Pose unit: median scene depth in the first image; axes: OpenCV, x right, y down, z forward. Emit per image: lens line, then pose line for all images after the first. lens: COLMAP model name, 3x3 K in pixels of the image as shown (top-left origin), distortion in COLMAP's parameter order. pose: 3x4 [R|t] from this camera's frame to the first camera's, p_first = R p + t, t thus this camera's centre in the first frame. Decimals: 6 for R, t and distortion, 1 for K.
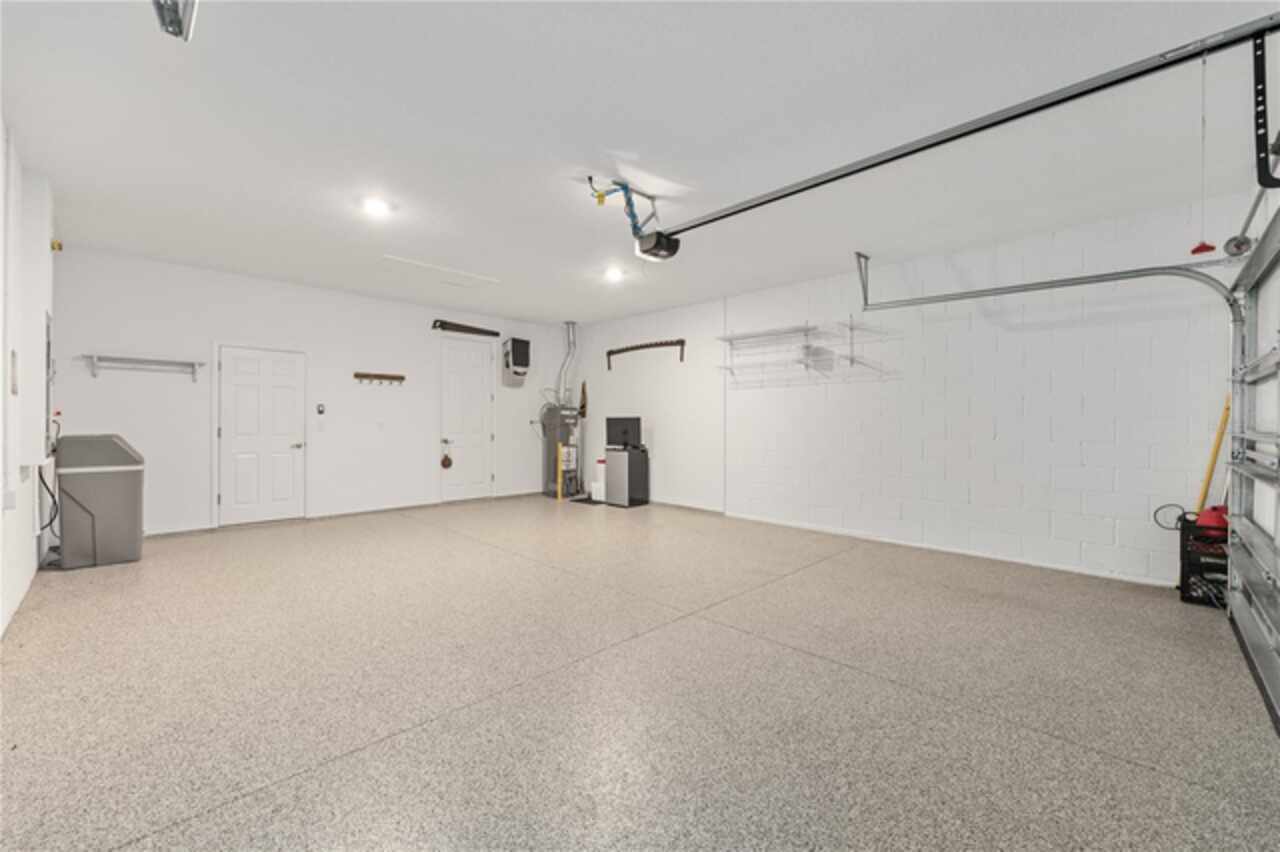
lens RADIAL K [[517.7, 0, 641.9], [0, 517.7, 425.5], [0, 0, 1]] dist [-0.007445, -0.000292]
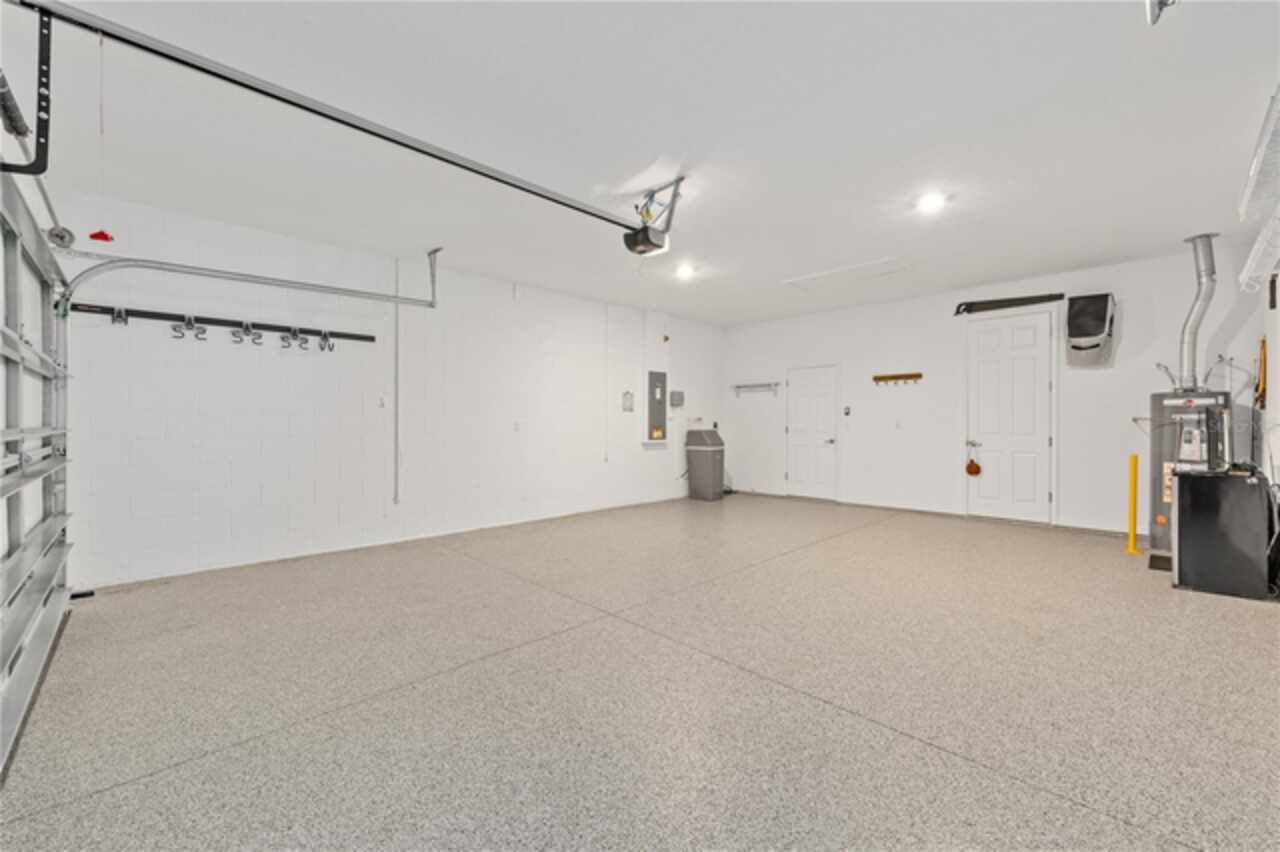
lens RADIAL K [[517.7, 0, 641.9], [0, 517.7, 425.6], [0, 0, 1]] dist [-0.007445, -0.000292]
pose [[-0.024696, 0.000146, -0.999695, 0.575492], [-0.002097, 0.999998, 0.000198, 0.002168], [0.999693, 0.002101, -0.024696, 0.576938]]
